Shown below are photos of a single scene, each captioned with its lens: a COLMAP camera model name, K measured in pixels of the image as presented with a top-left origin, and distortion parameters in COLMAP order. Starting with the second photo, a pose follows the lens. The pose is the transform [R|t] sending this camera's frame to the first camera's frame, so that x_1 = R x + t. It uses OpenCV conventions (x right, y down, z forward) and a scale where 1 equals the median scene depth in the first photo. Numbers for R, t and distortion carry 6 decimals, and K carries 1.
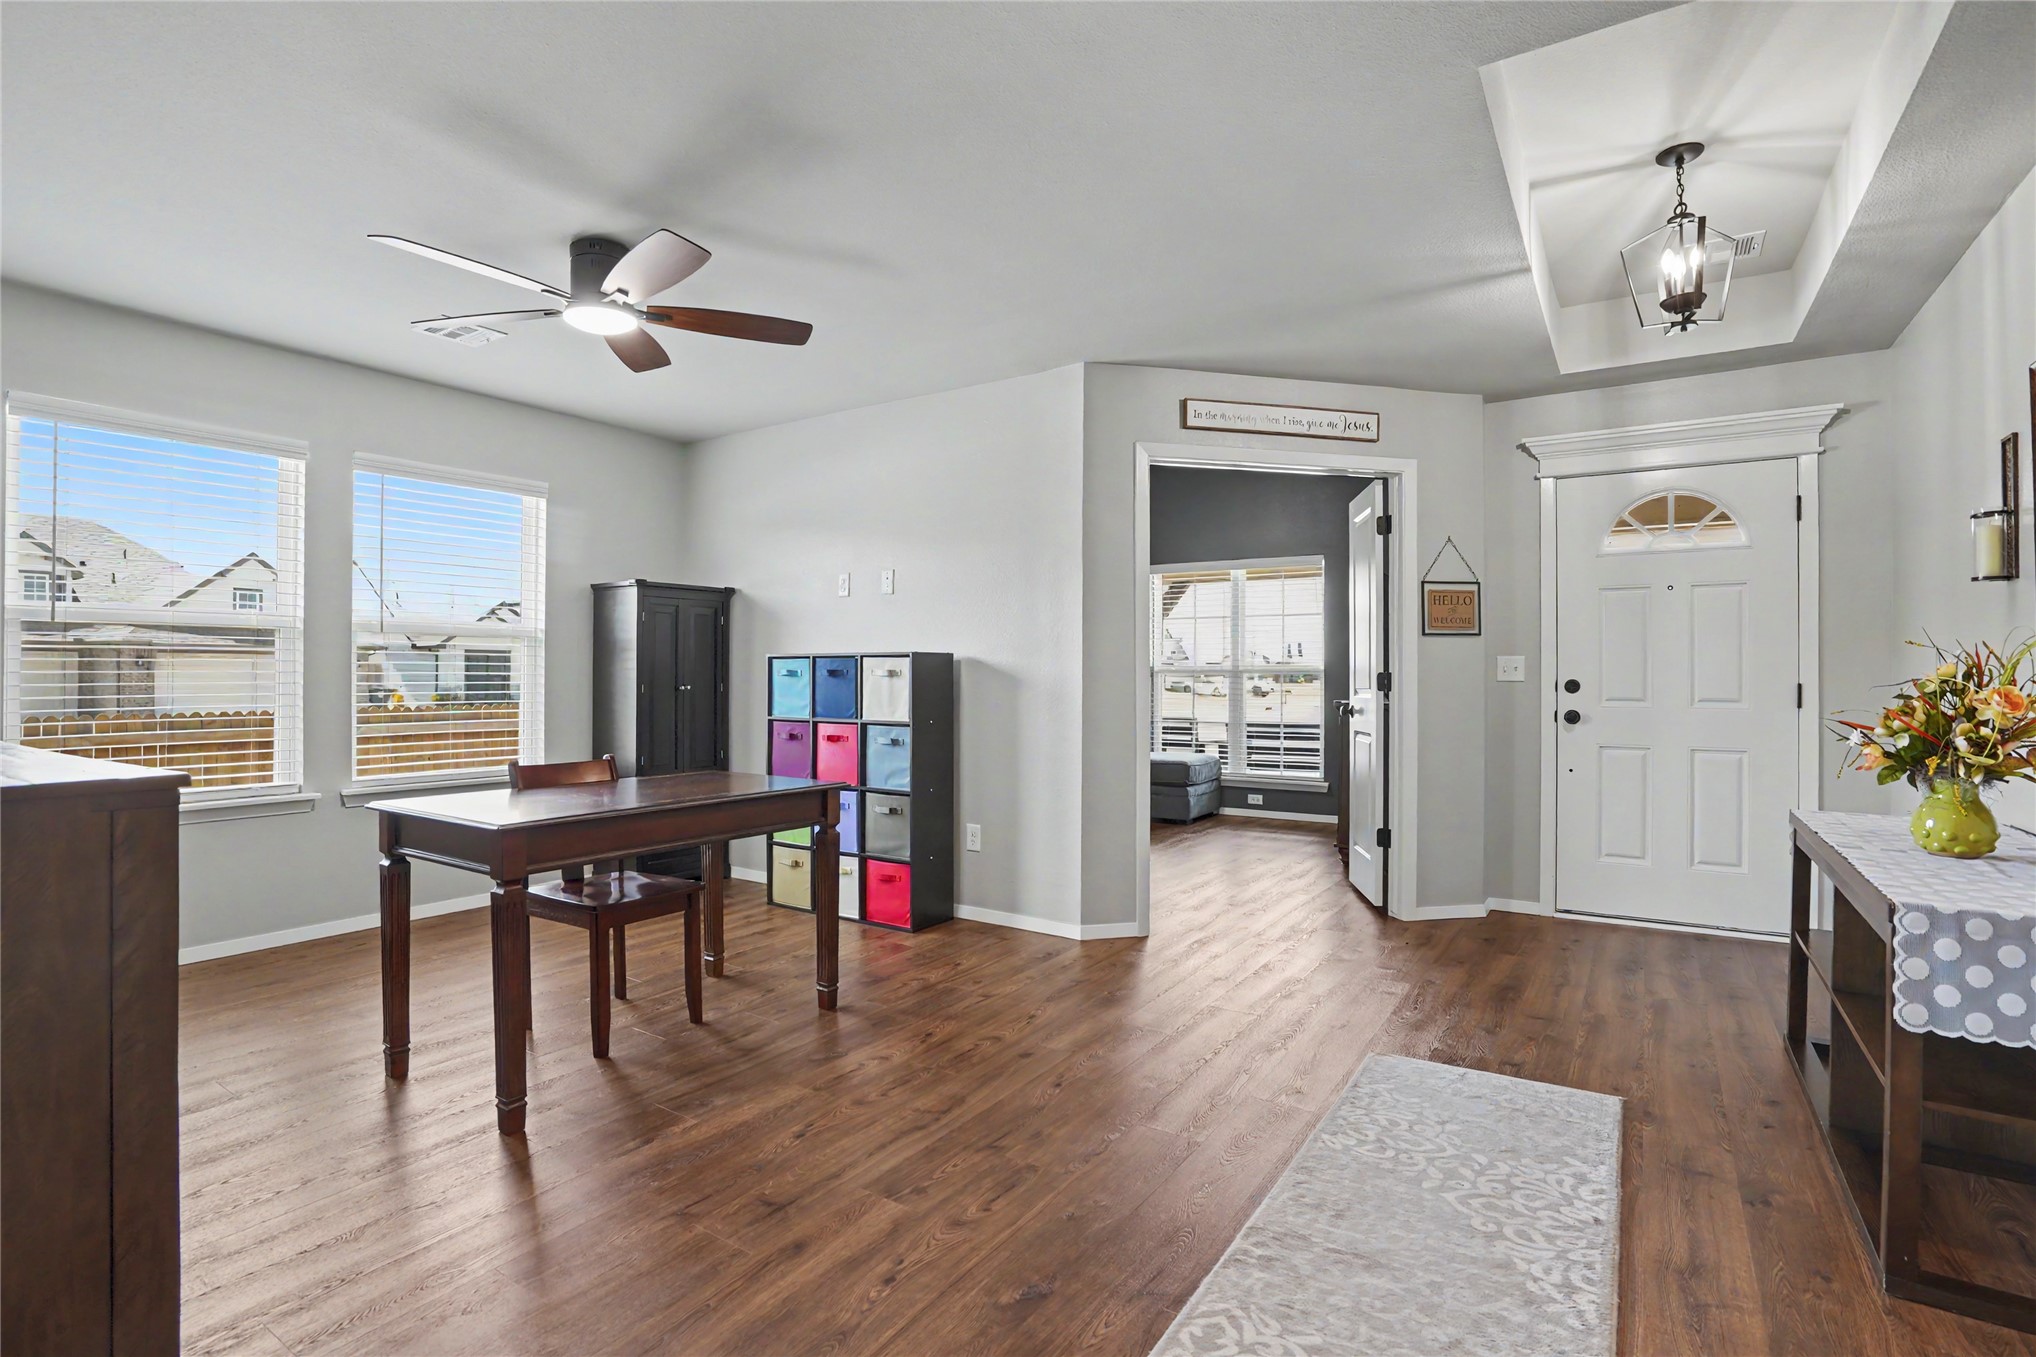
lens RADIAL K [[954.4, 0, 1018.0], [0, 954.4, 678.5], [0, 0, 1]] dist [-0.053477, 0.023594]
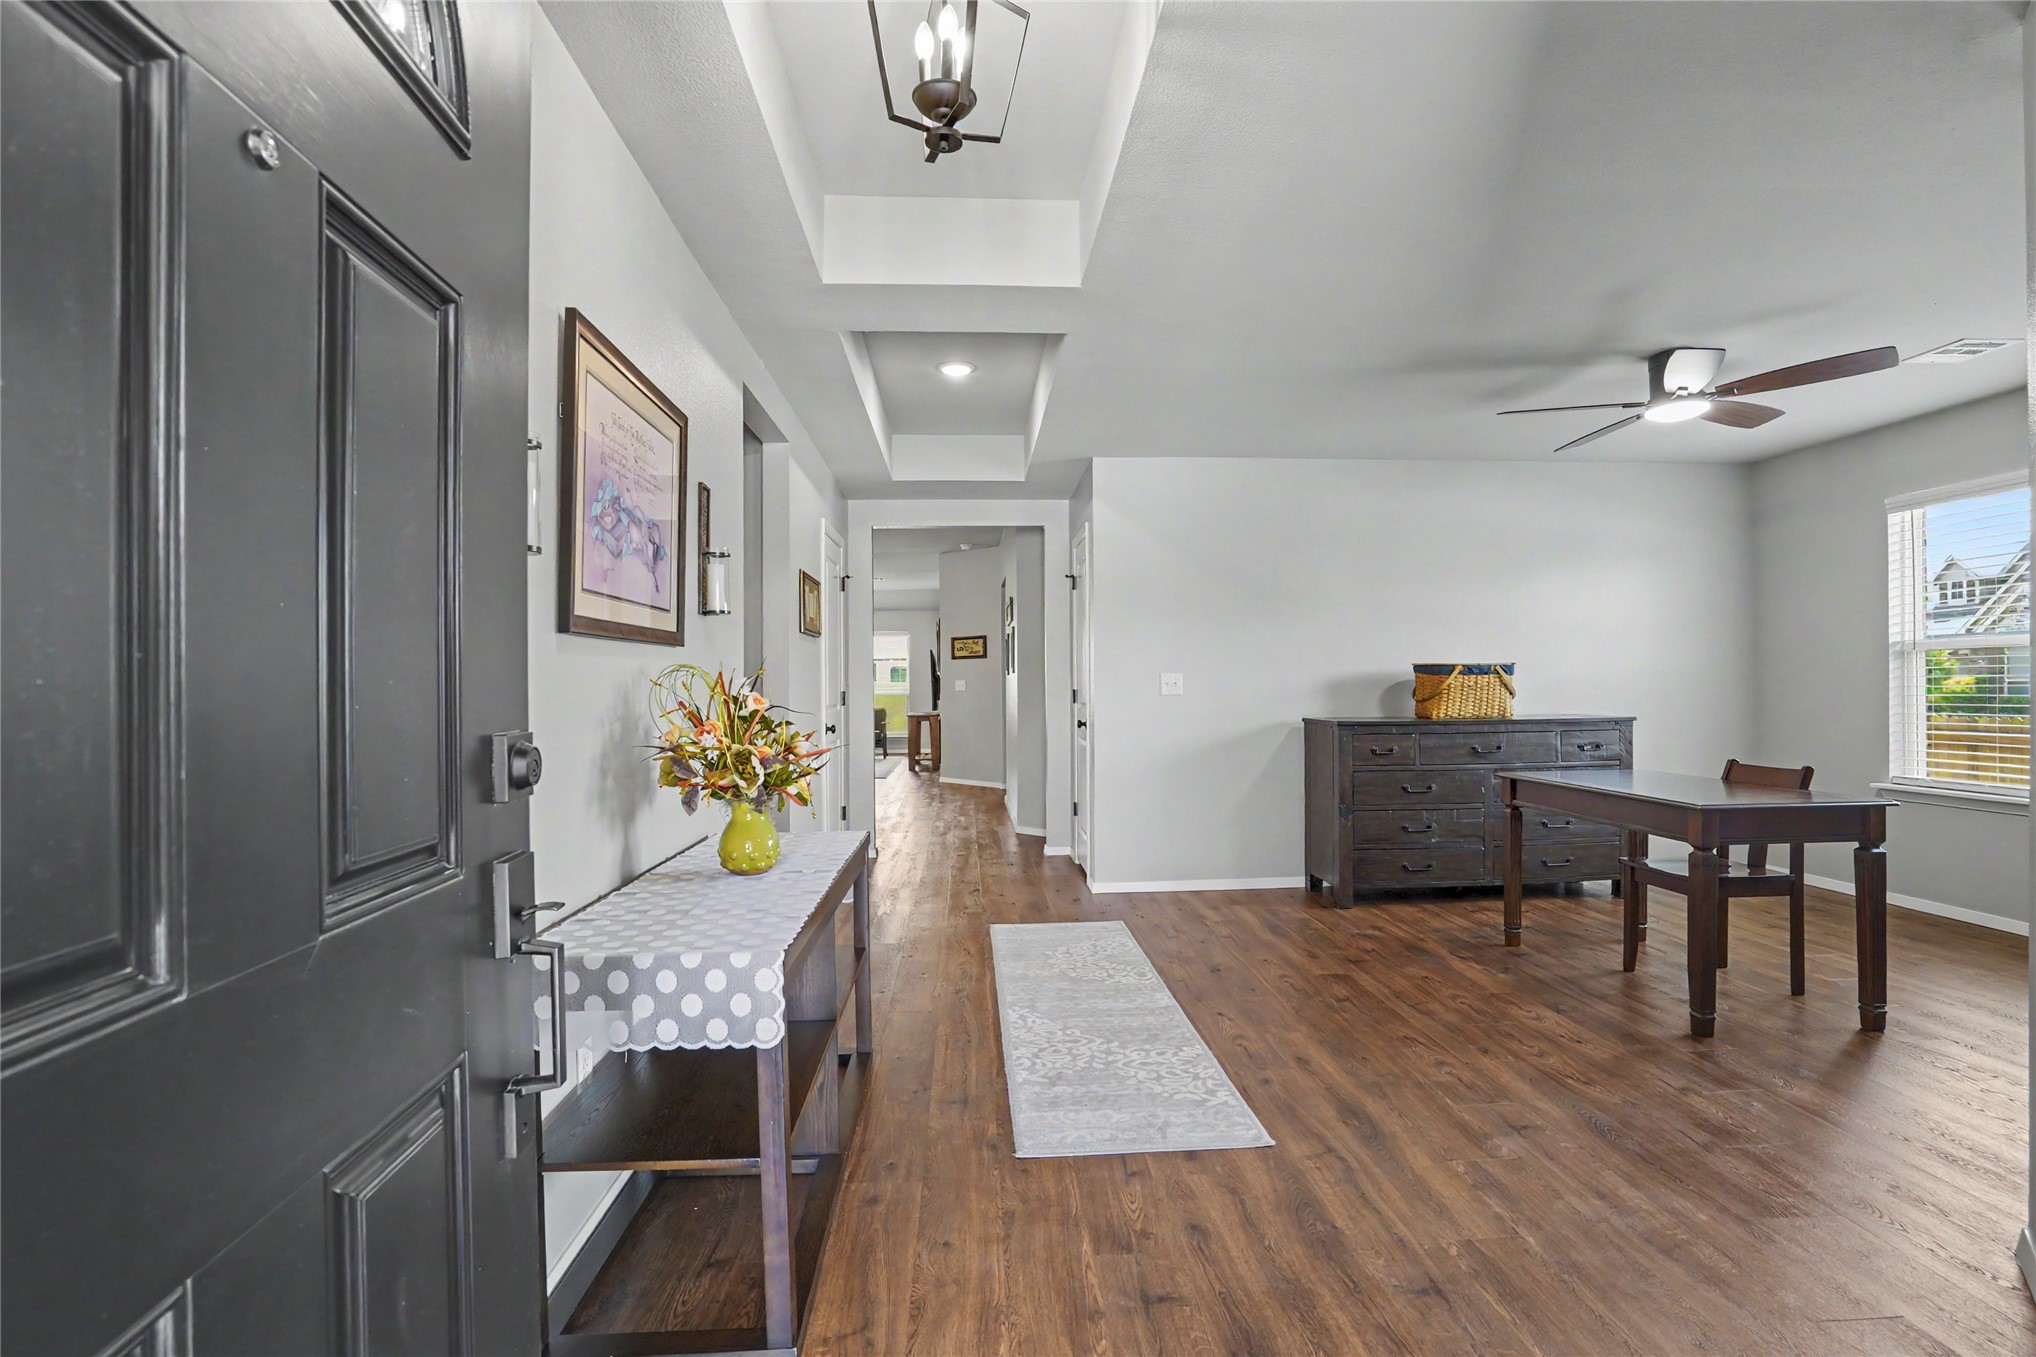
lens RADIAL K [[977.0, 0, 1018.0], [0, 977.0, 678.5], [0, 0, 1]] dist [-0.056777, 0.025890]
pose [[-0.802282, -0.002977, -0.596937, 1.224909], [0.002356, 0.999964, -0.008153, -0.013456], [0.596940, -0.007947, -0.802246, 1.778231]]
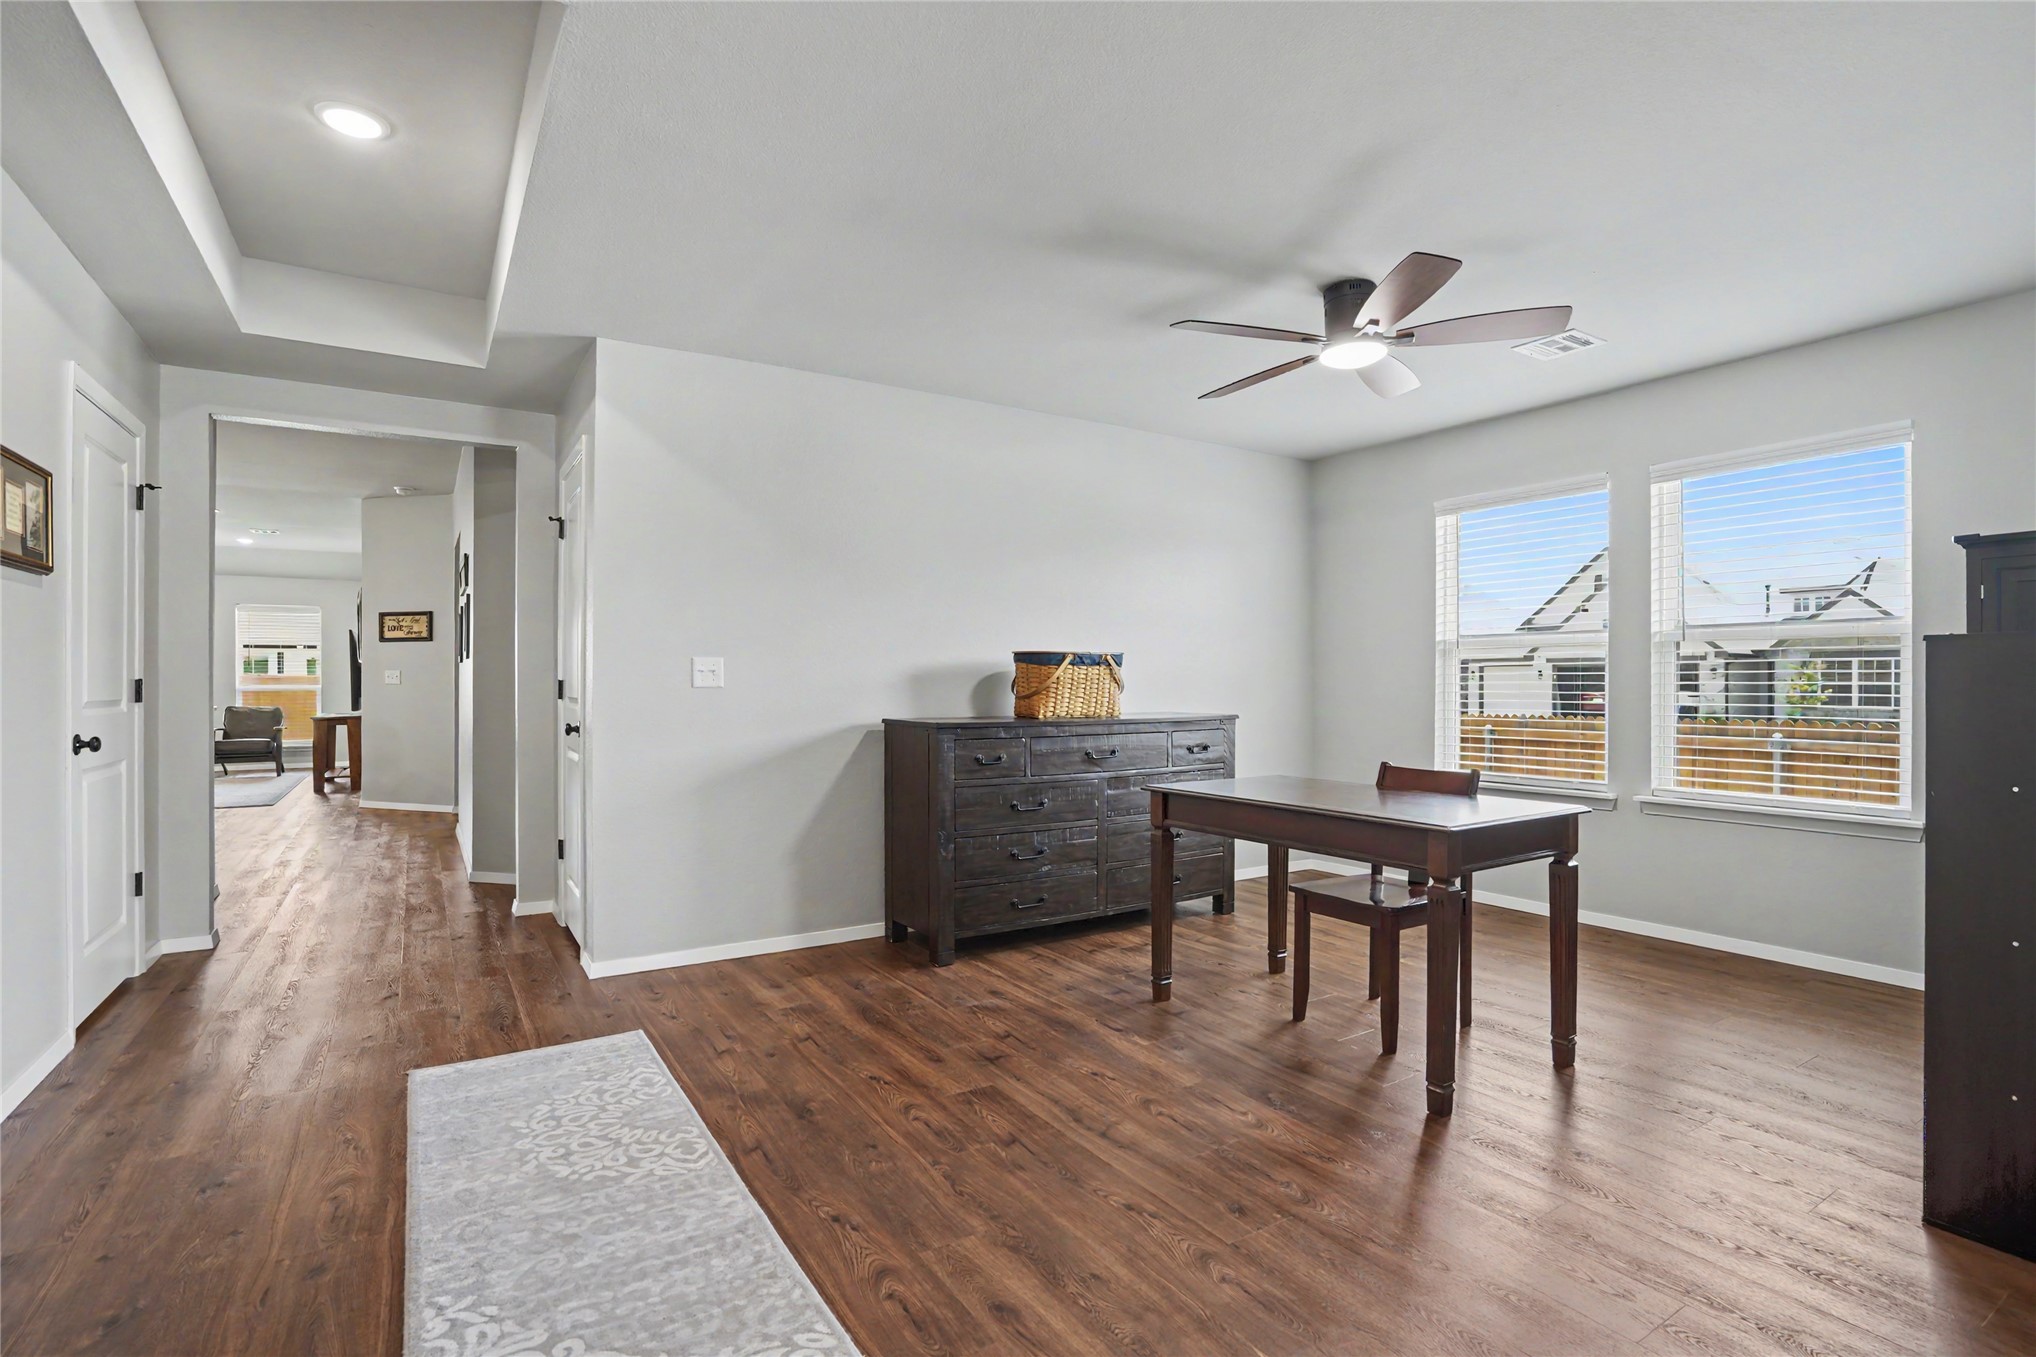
lens RADIAL K [[977.0, 0, 1018.0], [0, 977.0, 678.5], [0, 0, 1]] dist [-0.056777, 0.025890]
pose [[-0.412974, -0.009644, -0.910692, 0.850199], [-0.005304, 0.999952, -0.008184, 0.002236], [0.910728, 0.001451, -0.413005, 1.313685]]
